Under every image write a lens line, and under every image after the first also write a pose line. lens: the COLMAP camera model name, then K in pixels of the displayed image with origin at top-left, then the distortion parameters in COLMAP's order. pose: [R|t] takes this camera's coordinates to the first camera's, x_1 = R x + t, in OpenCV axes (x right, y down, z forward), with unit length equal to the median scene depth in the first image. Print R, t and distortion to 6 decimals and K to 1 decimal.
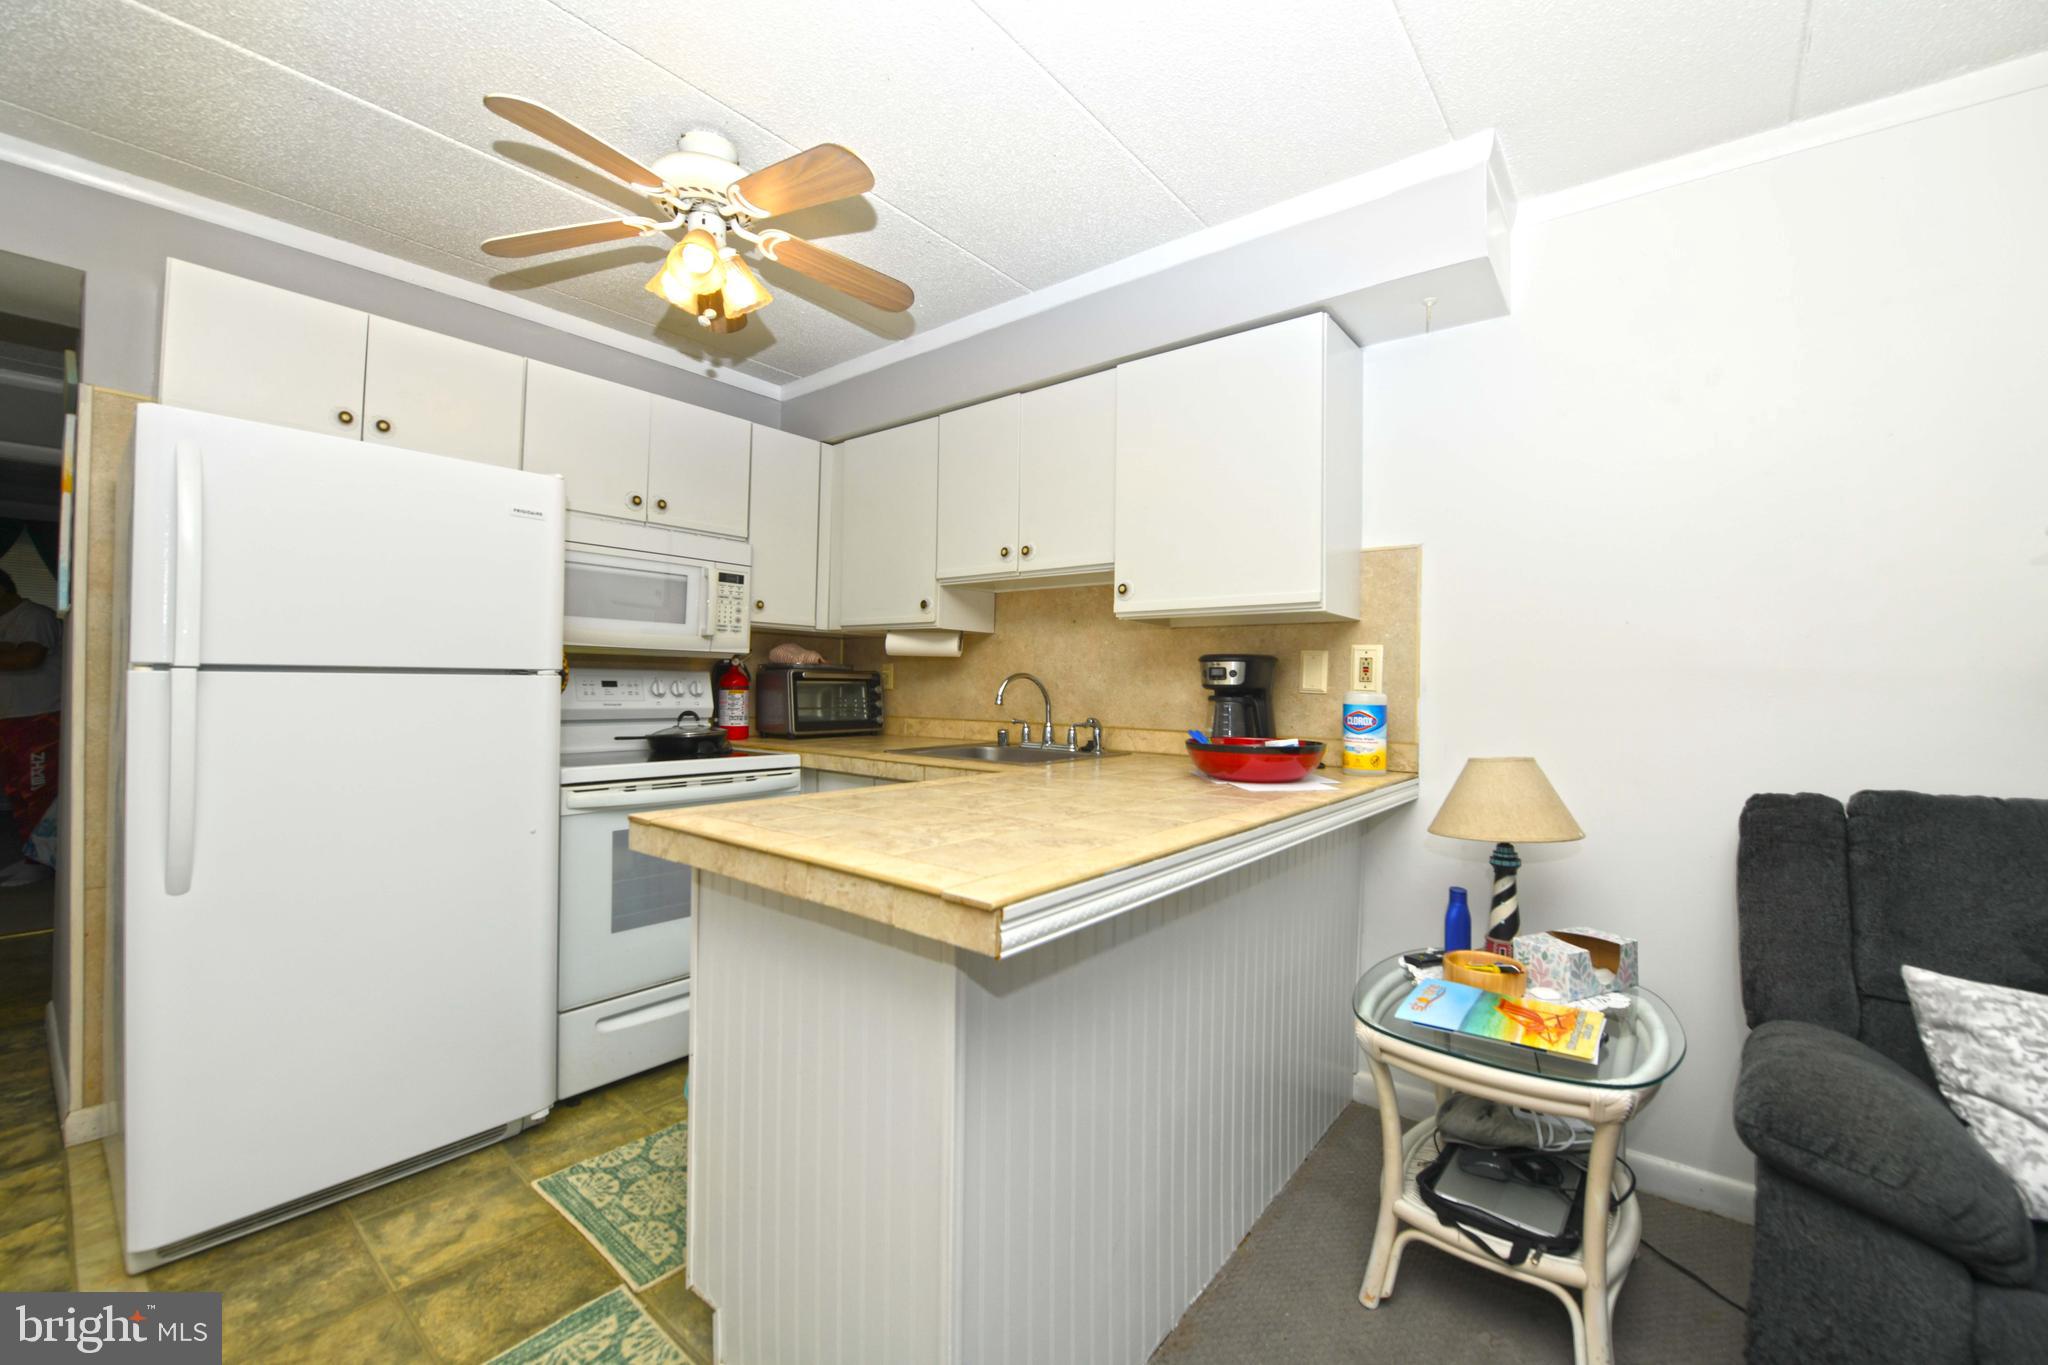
lens RADIAL K [[816.6, 0, 1034.4], [0, 816.6, 675.2], [0, 0, 1]] dist [-0.019033, -0.000897]
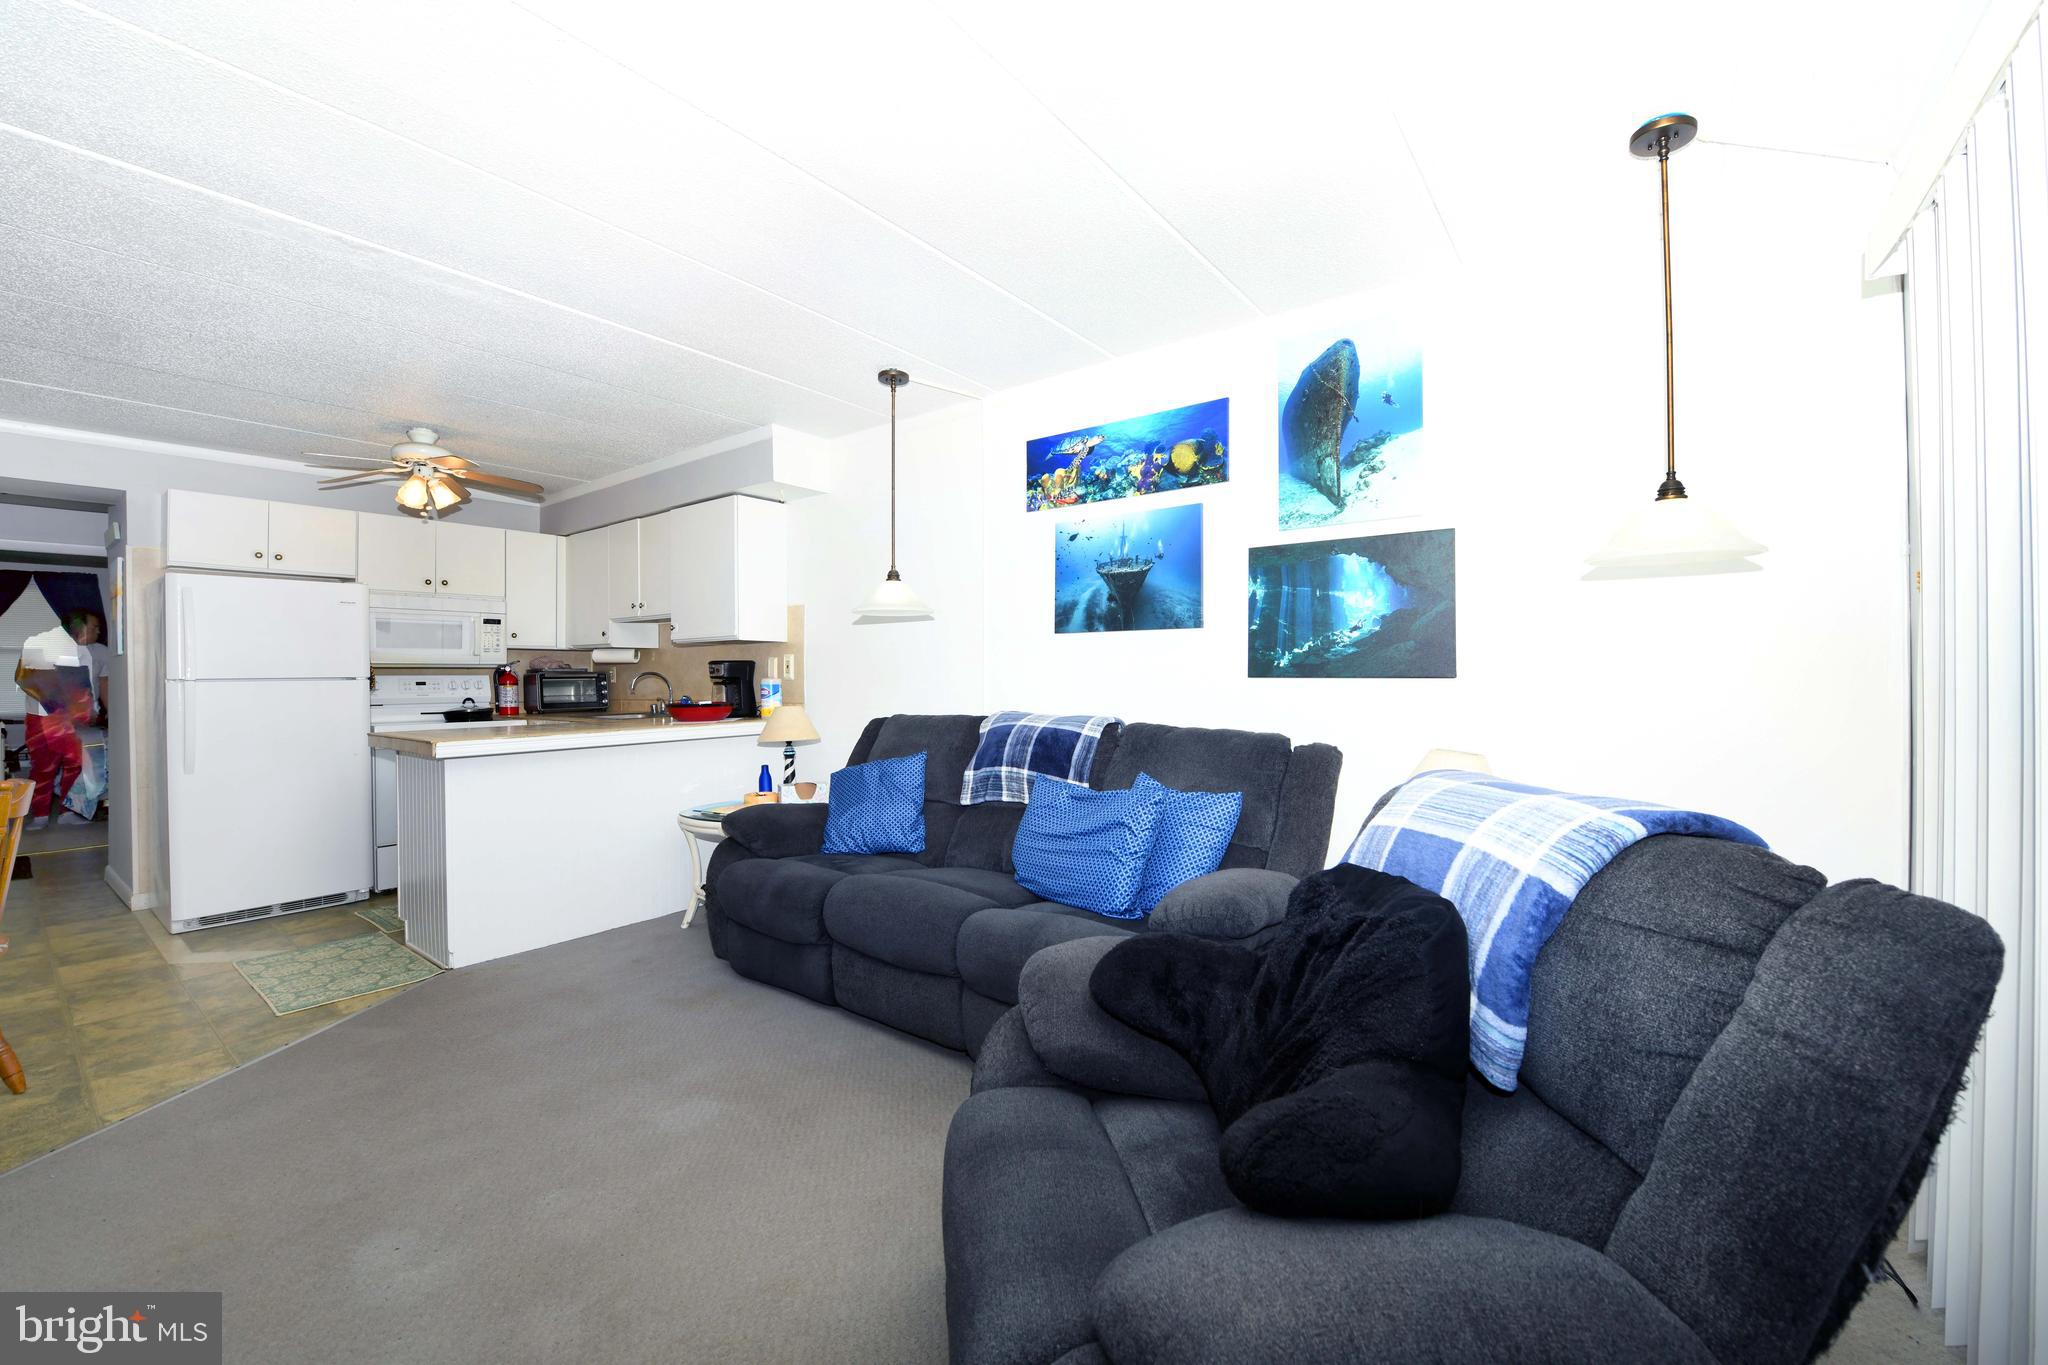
lens RADIAL K [[816.6, 0, 1034.4], [0, 816.6, 675.2], [0, 0, 1]] dist [-0.019033, -0.000897]
pose [[0.999175, -0.024935, 0.032049, 1.180760], [0.024513, 0.999609, 0.013480, 0.003020], [-0.032372, -0.012683, 0.999395, -1.256571]]
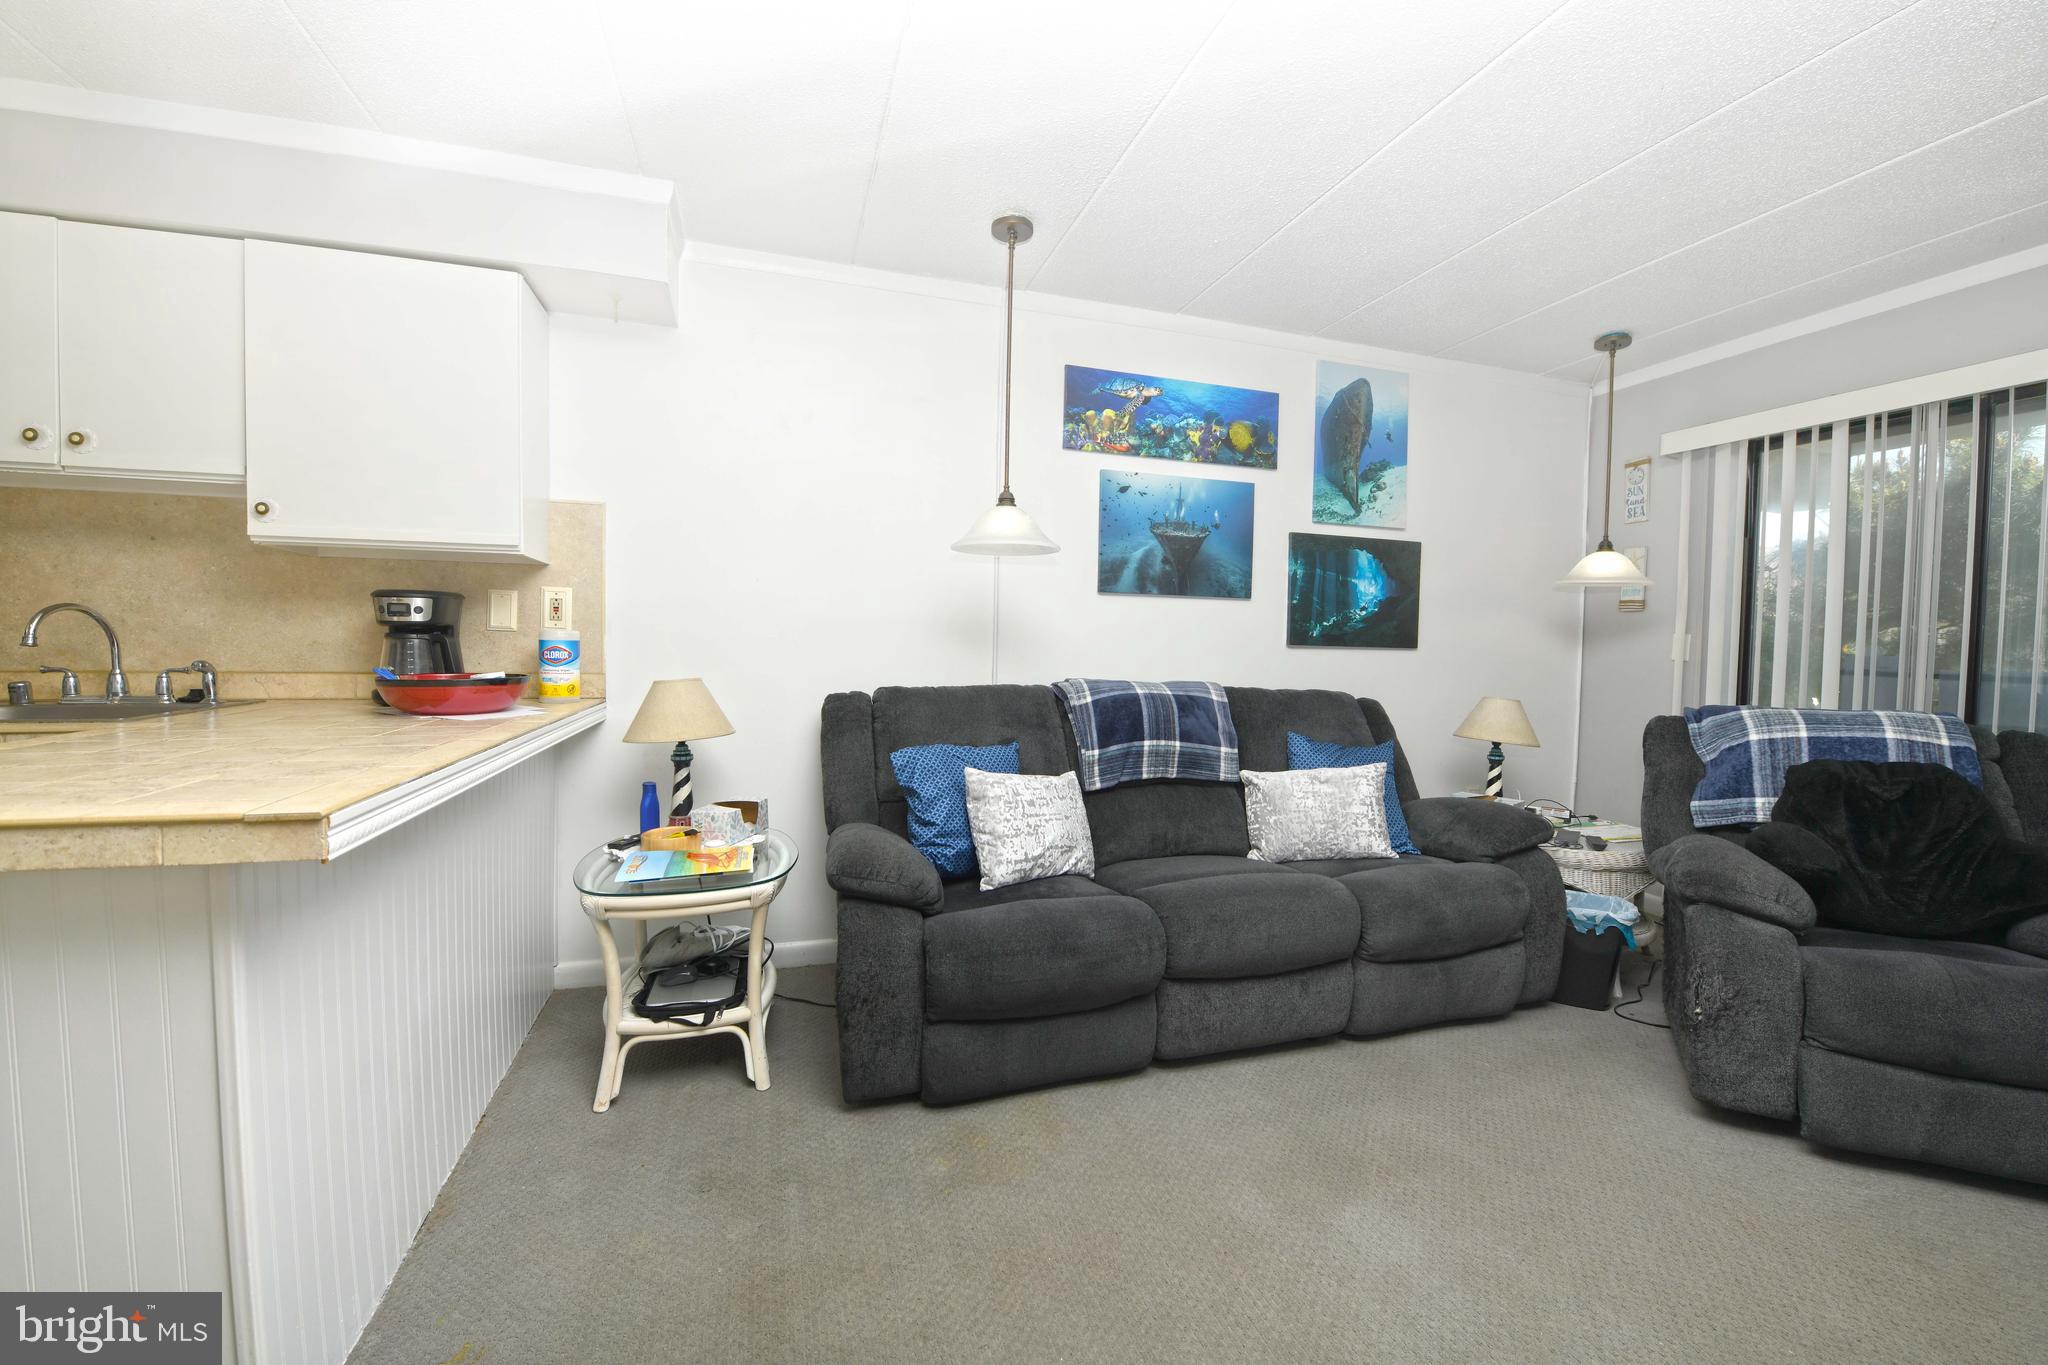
lens RADIAL K [[816.6, 0, 1034.4], [0, 816.6, 675.2], [0, 0, 1]] dist [-0.019033, -0.000897]
pose [[0.546554, -0.042112, 0.836364, -0.209963], [-0.017693, 0.997931, 0.061809, 0.003888], [-0.837237, -0.048580, 0.544678, -0.198495]]
